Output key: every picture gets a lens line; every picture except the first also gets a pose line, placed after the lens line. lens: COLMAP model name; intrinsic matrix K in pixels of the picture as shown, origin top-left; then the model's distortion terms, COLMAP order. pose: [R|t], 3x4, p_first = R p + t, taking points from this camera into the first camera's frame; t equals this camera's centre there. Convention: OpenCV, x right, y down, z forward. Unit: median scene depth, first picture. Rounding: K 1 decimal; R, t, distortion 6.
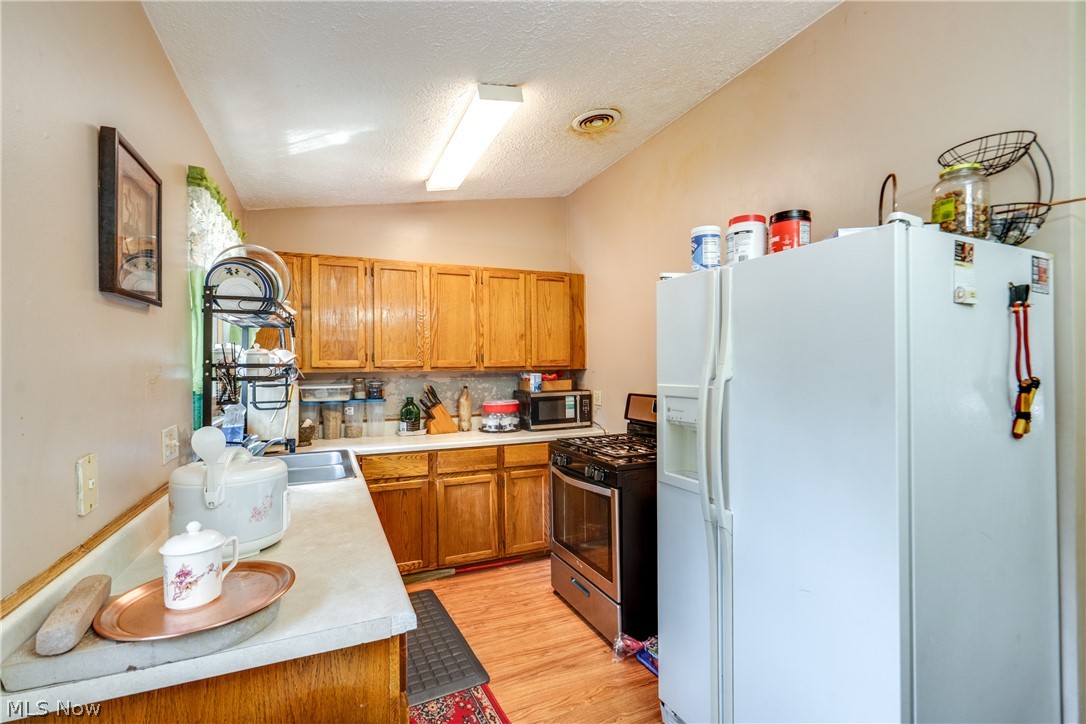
lens RADIAL K [[495.8, 0, 533.6], [0, 495.8, 357.5], [0, 0, 1]] dist [-0.013051, 0.000051]
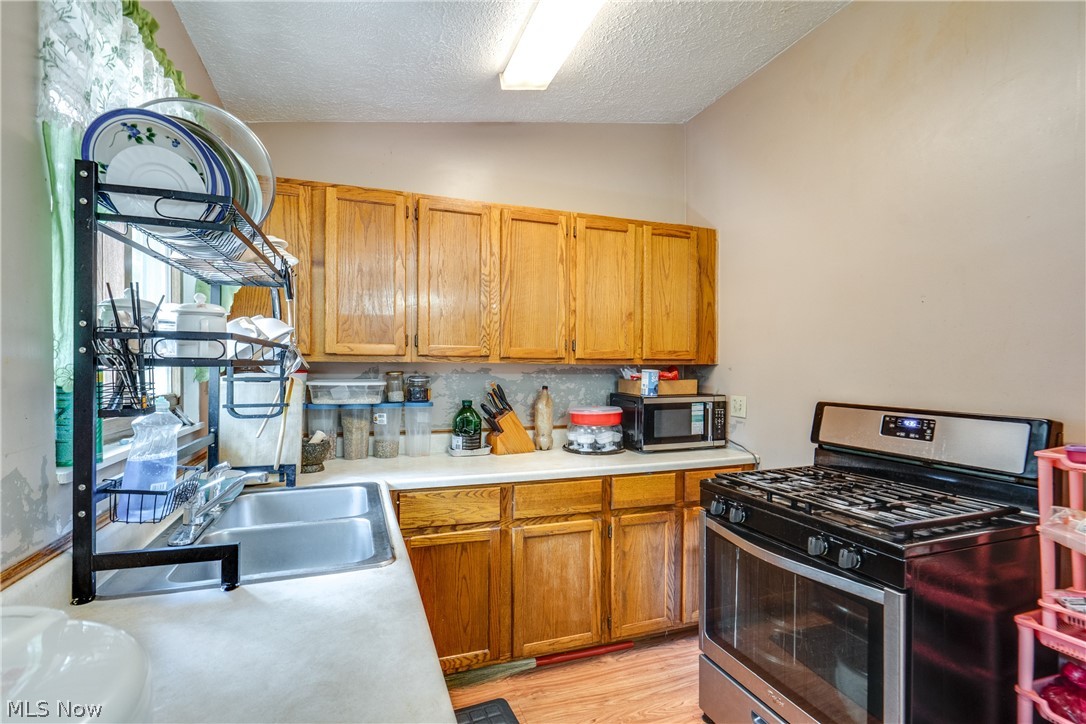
lens RADIAL K [[495.8, 0, 551.8], [0, 495.8, 368.9], [0, 0, 1]] dist [-0.013051, 0.000051]
pose [[0.999648, 0.018292, -0.019198, -0.130775], [-0.017871, 0.999600, 0.021916, 0.020653], [0.019591, -0.021565, 0.999575, 0.340714]]
